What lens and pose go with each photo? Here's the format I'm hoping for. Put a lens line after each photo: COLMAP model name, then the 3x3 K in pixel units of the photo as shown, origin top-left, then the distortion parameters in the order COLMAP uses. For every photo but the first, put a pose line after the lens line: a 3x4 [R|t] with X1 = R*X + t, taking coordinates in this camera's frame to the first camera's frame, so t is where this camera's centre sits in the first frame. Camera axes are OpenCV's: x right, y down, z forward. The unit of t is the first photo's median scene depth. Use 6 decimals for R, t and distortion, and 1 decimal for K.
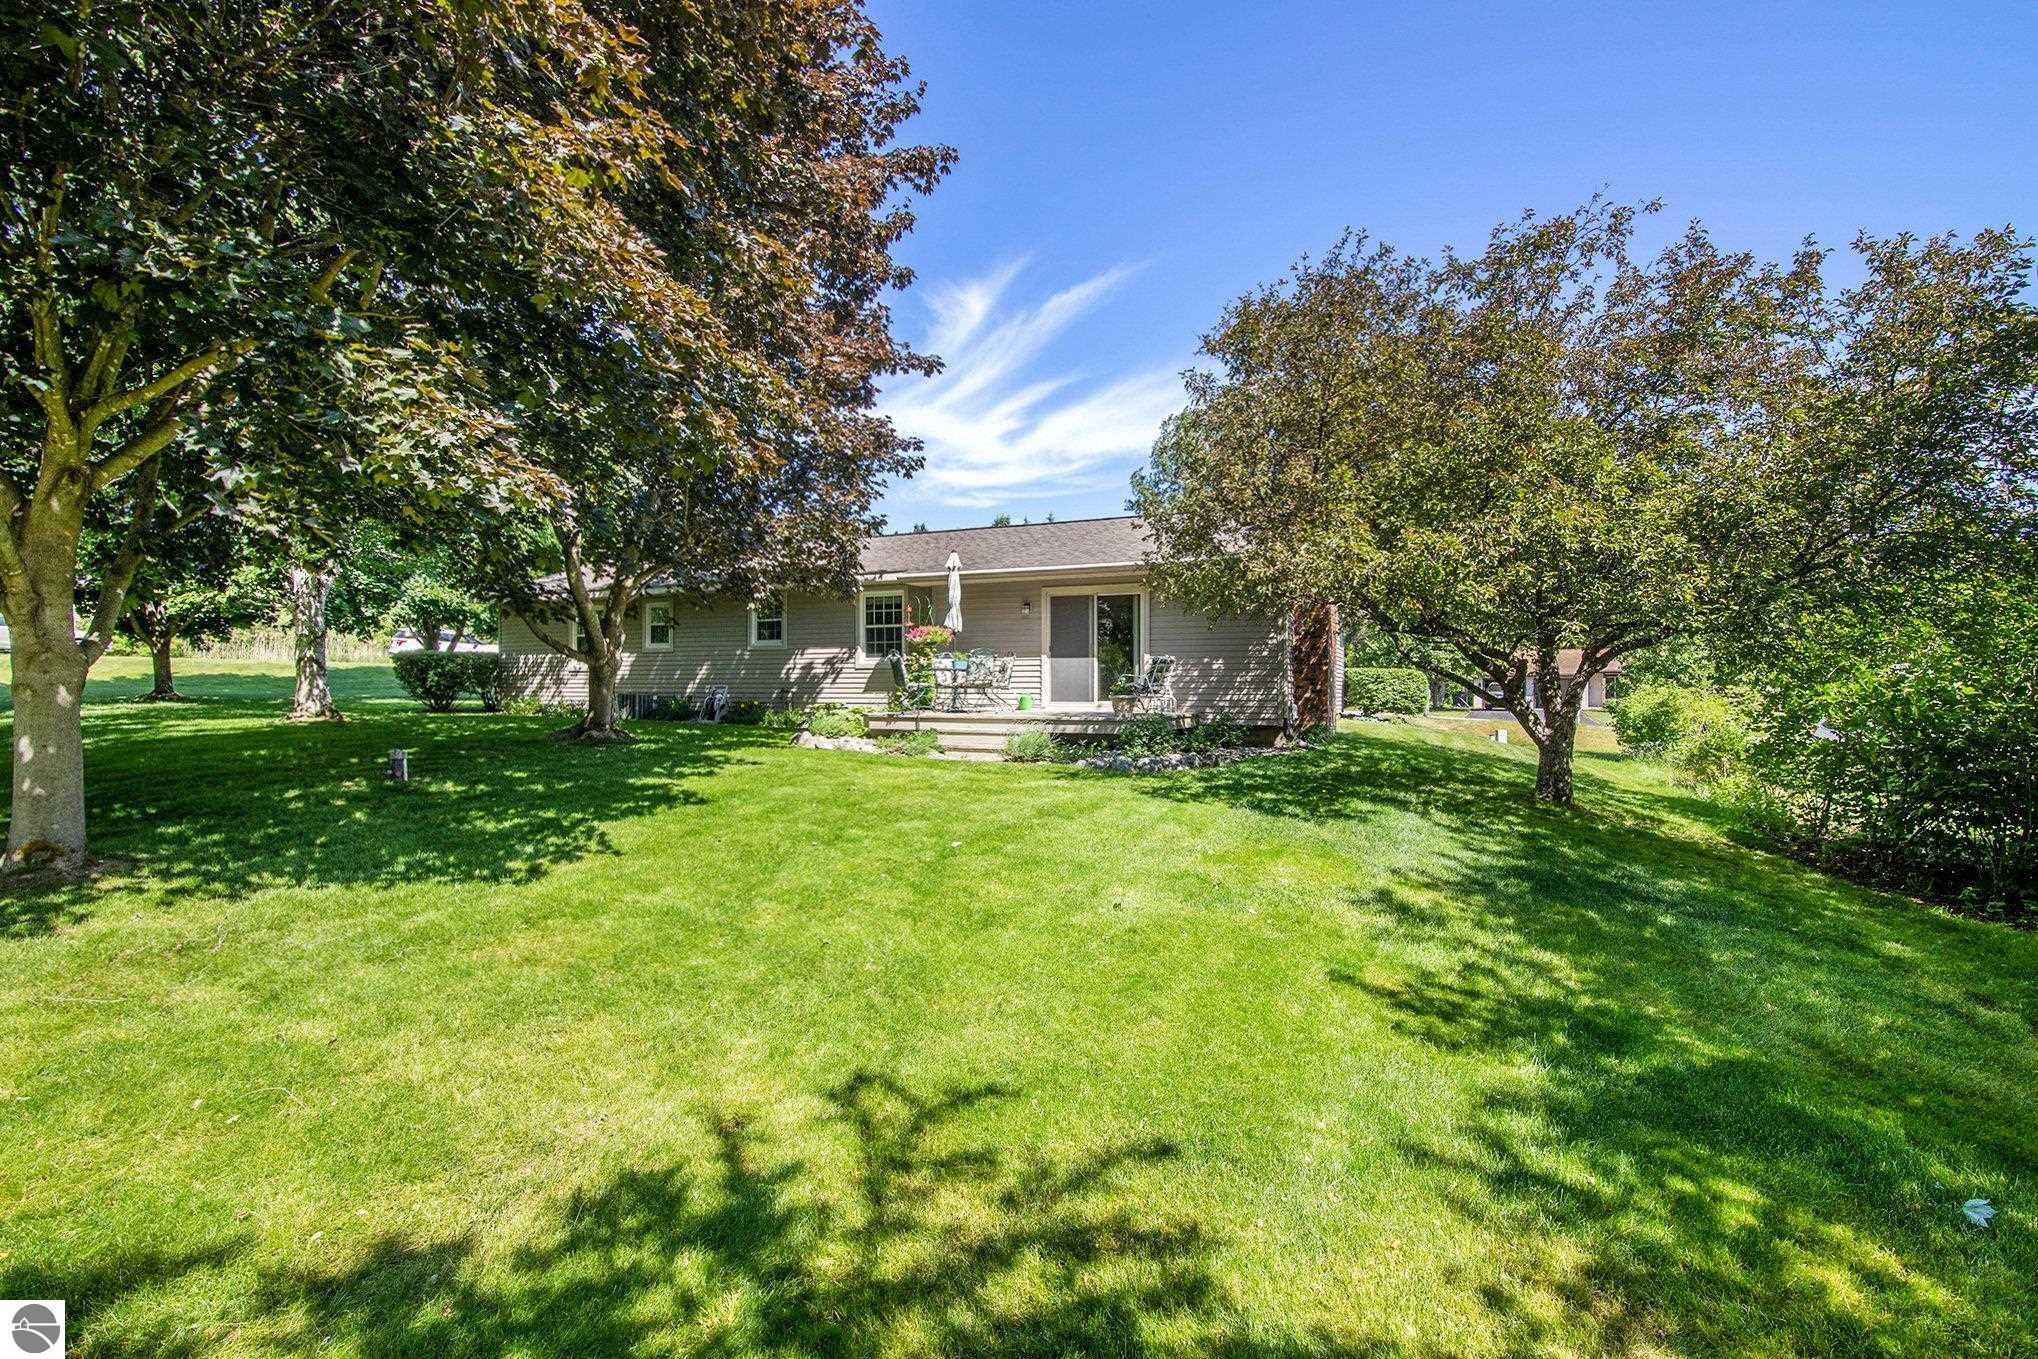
lens RADIAL K [[906.8, 0, 1019.5], [0, 906.8, 676.0], [0, 0, 1]] dist [0.000131, -0.000001]
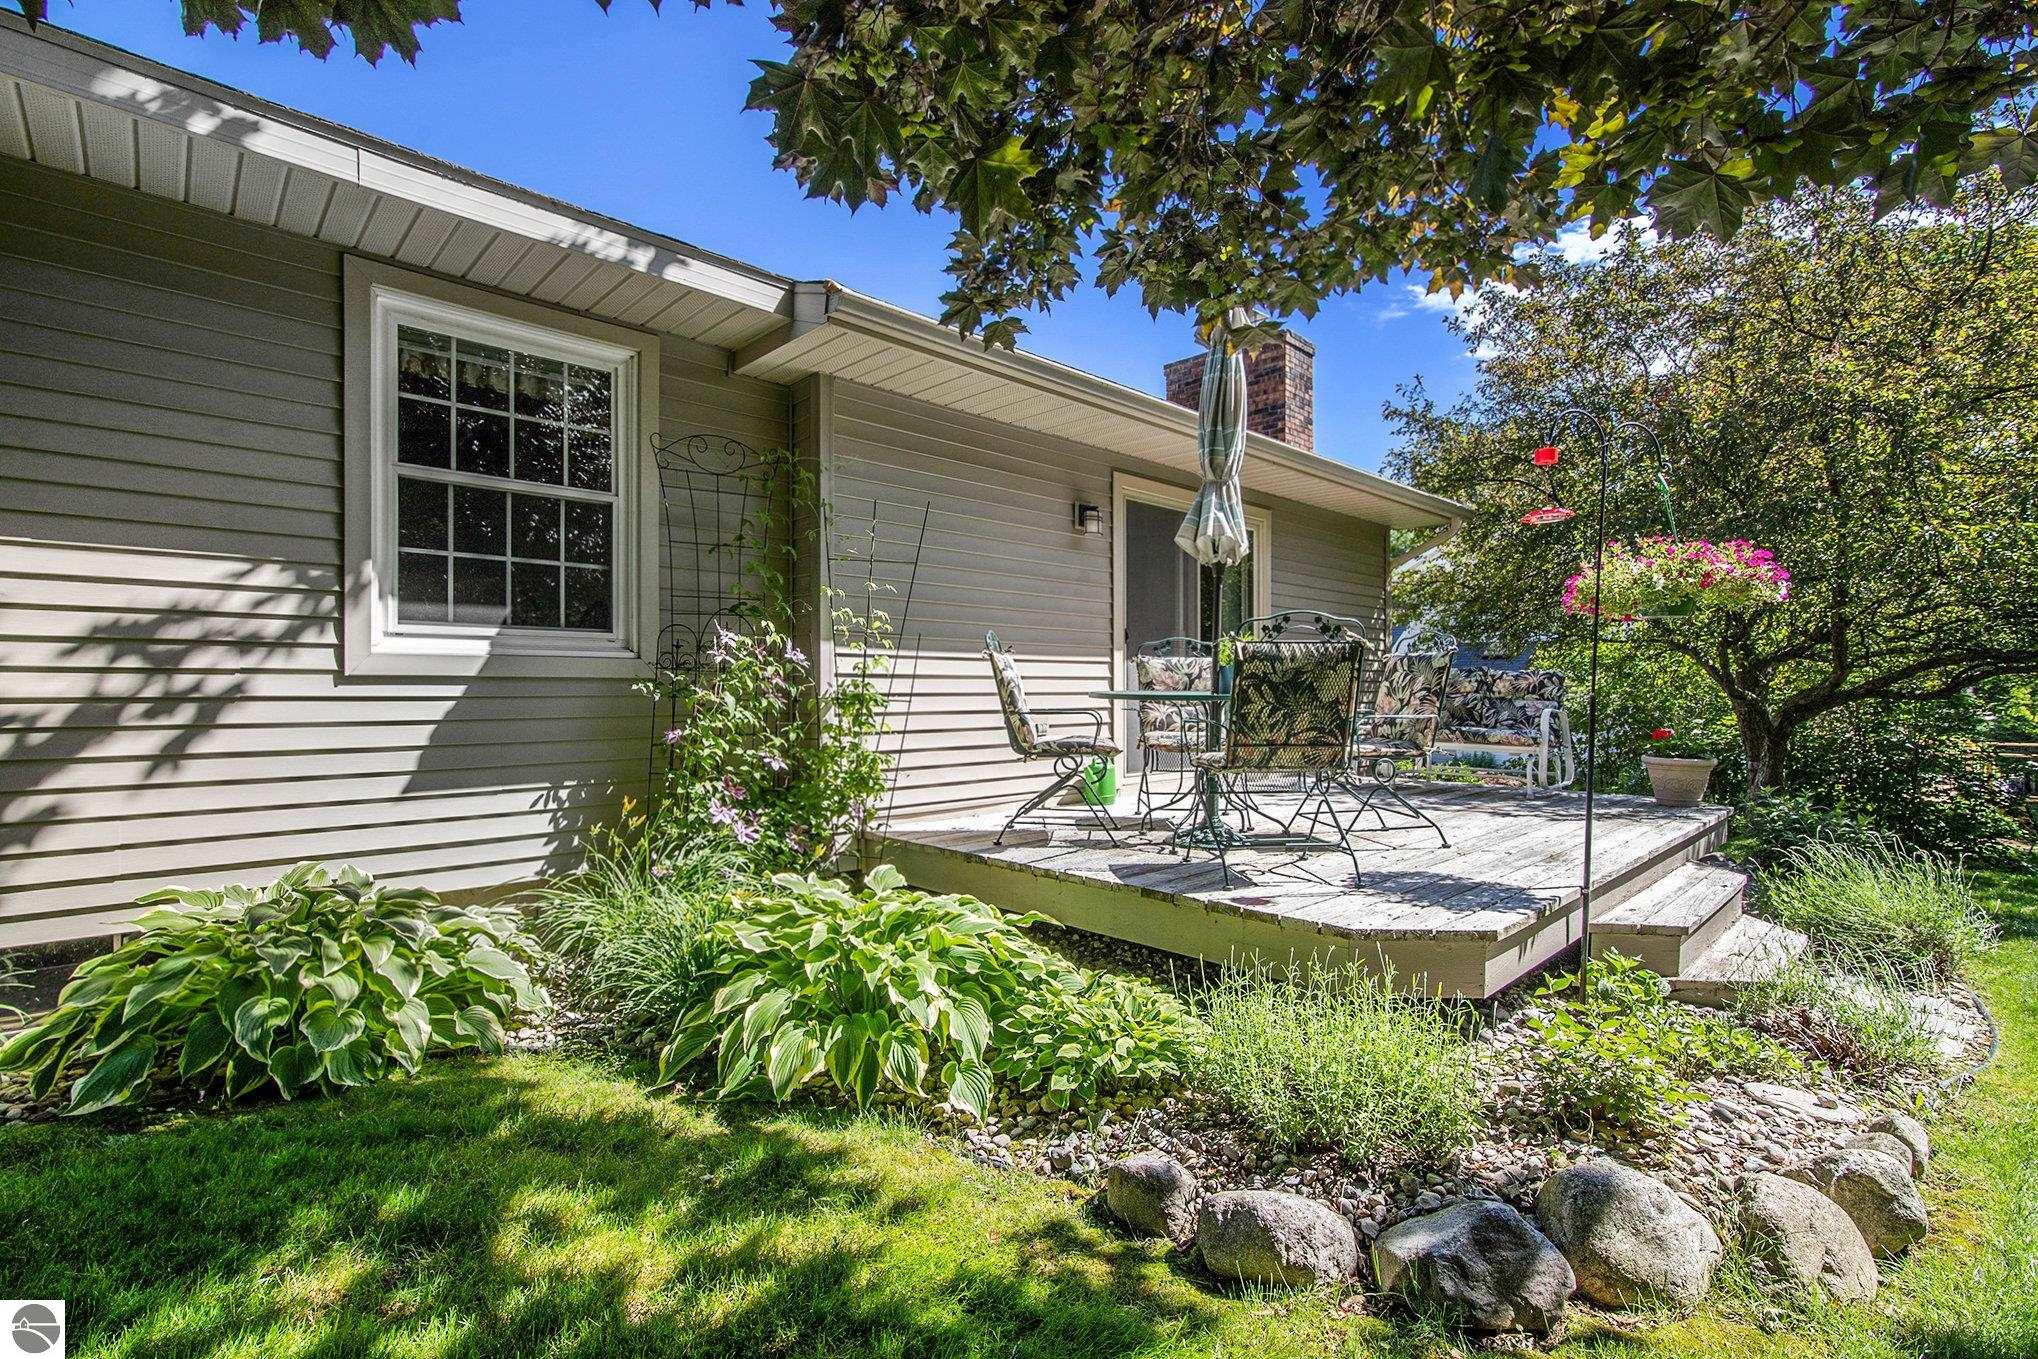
lens RADIAL K [[906.8, 0, 1019.2], [0, 906.8, 679.7], [0, 0, 1]] dist [0.000131, -0.000001]
pose [[0.283286, -0.009341, 0.958990, -0.324542], [0.002461, 0.999956, 0.009013, -0.009550], [-0.959032, -0.000194, 0.283297, 0.814840]]
